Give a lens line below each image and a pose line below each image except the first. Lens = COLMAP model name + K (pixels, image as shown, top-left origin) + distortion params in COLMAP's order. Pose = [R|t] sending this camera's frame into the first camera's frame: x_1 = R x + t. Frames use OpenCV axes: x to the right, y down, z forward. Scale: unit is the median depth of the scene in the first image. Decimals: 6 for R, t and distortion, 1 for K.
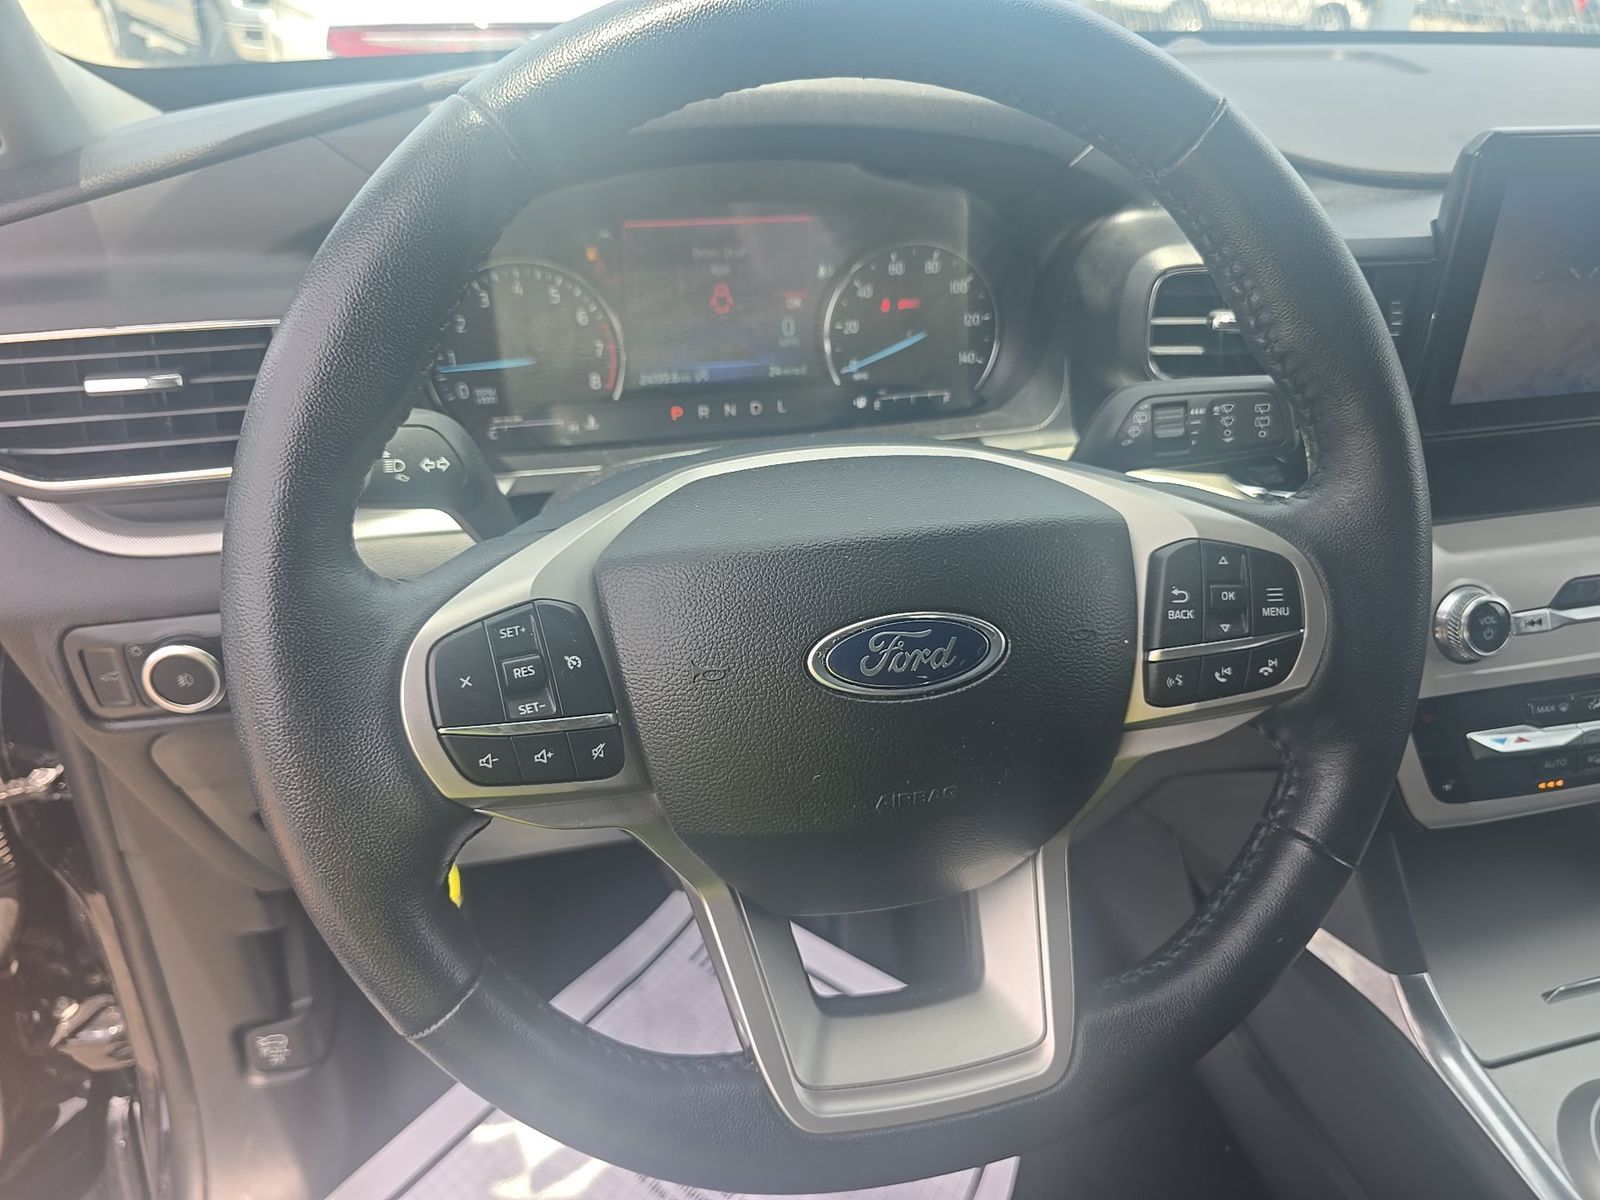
lens RADIAL K [[1093.8, 0, 782.7], [0, 1093.8, 599.1], [0, 0, 1]] dist [0.040617, -0.037759]
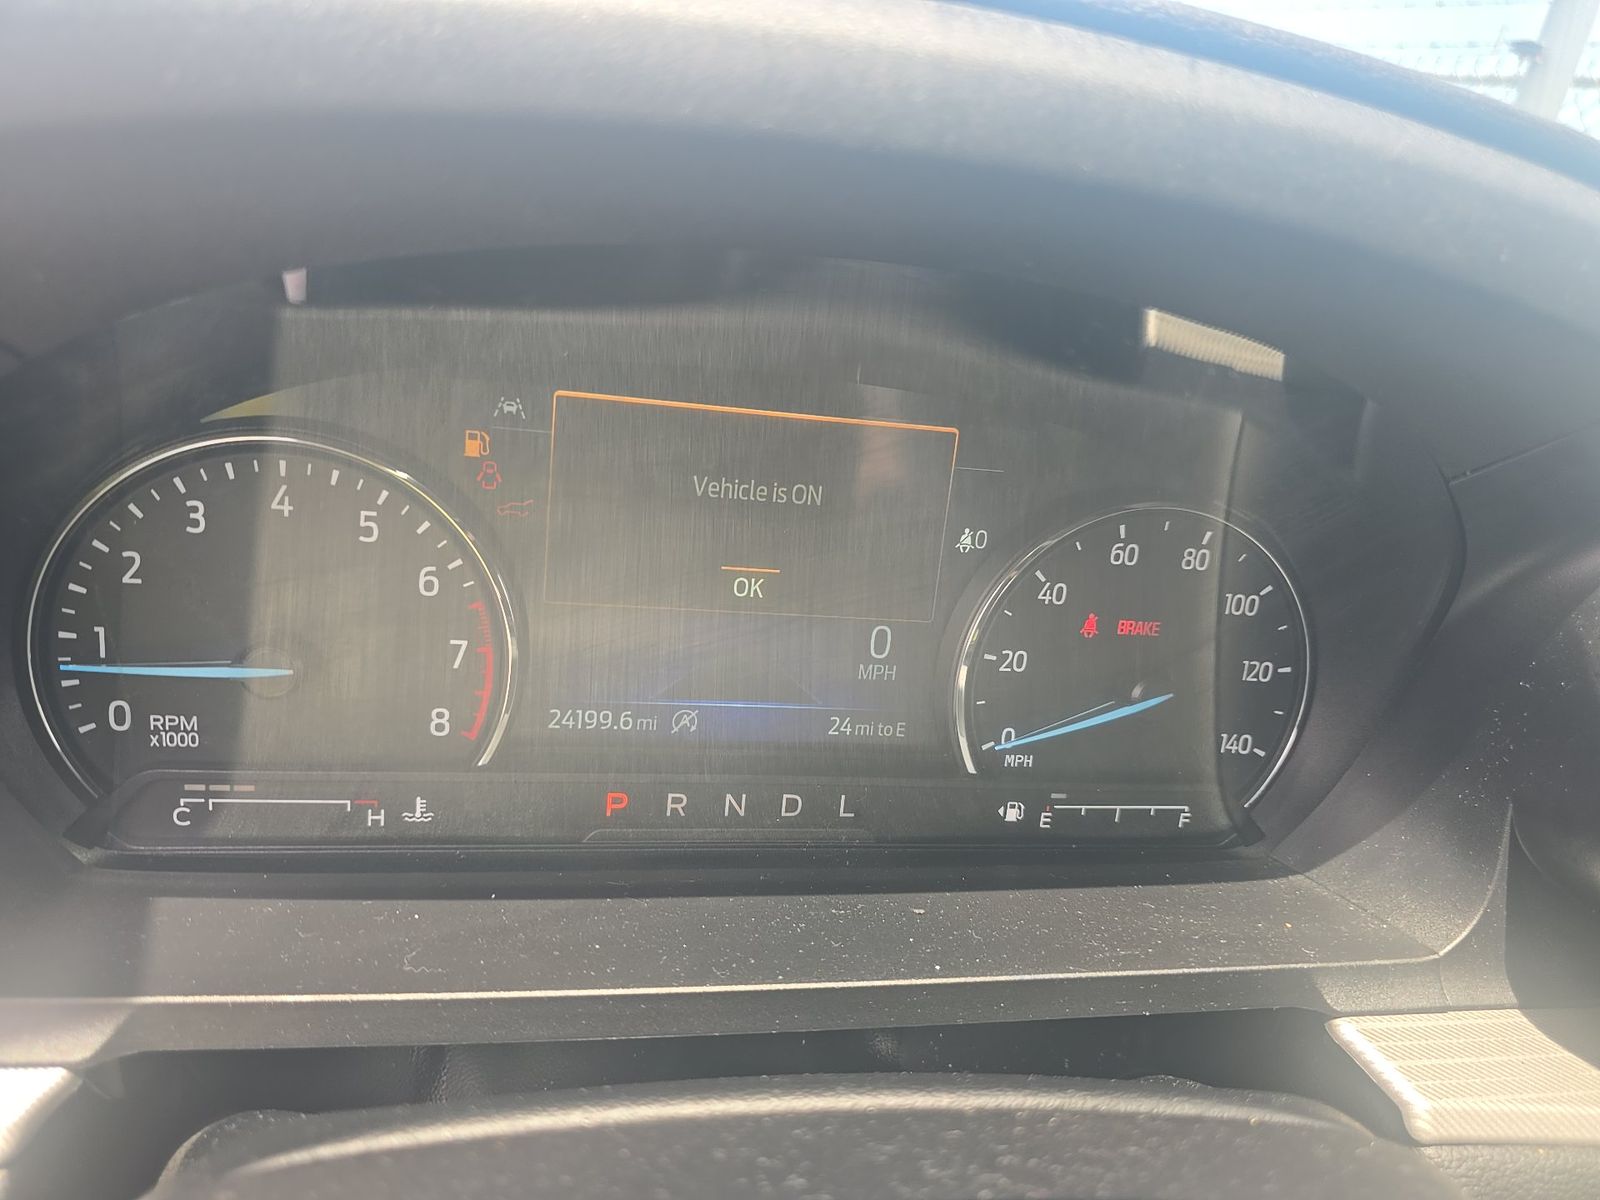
lens RADIAL K [[1093.8, 0, 810.4], [0, 1093.8, 606.1], [0, 0, 1]] dist [0.040617, -0.037759]
pose [[0.992061, 0.123383, 0.024344, -0.038542], [-0.118684, 0.982545, -0.143245, -0.193983], [-0.041593, 0.139219, 0.989388, 0.536508]]
